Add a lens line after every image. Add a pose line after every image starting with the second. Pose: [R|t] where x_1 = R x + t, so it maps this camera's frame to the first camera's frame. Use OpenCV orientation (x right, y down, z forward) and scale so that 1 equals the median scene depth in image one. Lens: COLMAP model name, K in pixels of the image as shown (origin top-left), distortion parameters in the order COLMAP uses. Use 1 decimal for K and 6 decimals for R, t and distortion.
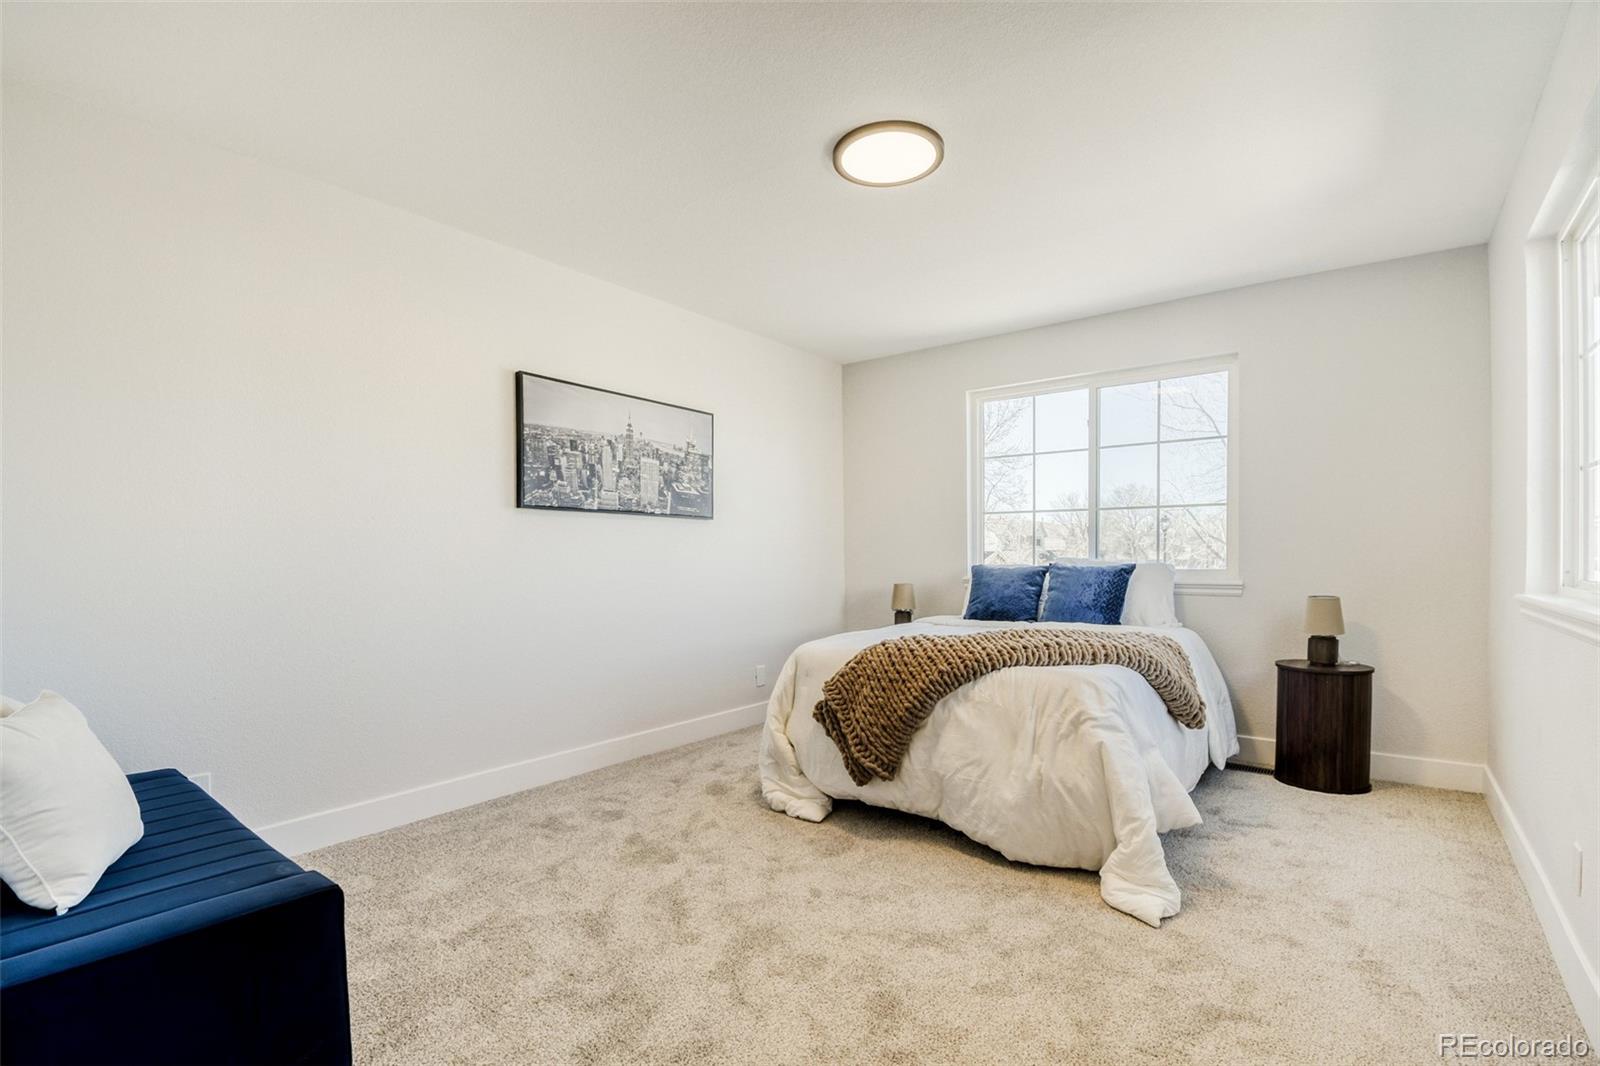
lens RADIAL K [[723.1, 0, 776.2], [0, 723.1, 557.0], [0, 0, 1]] dist [0.010682, -0.018937]
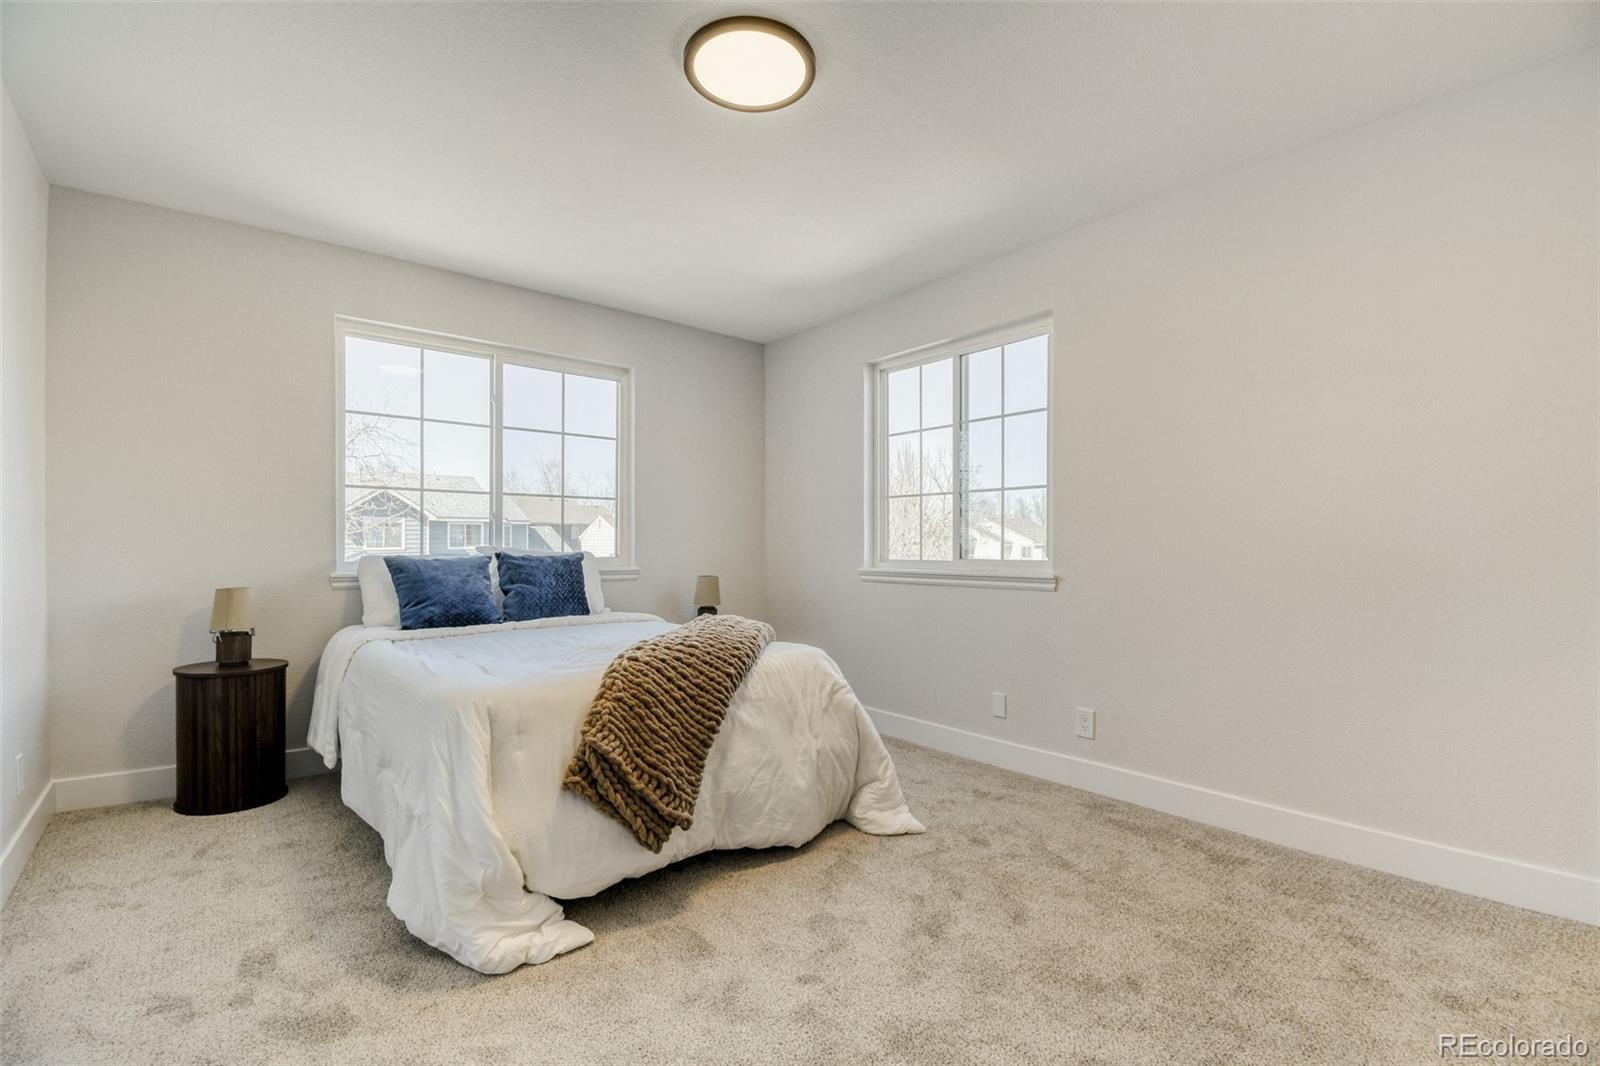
lens RADIAL K [[723.1, 0, 799.1], [0, 723.1, 539.7], [0, 0, 1]] dist [0.010682, -0.018937]
pose [[0.198821, 0.014938, 0.979922, -0.582591], [0.001692, 0.999877, -0.015586, 0.009300], [-0.980034, 0.004756, 0.198771, 0.707487]]
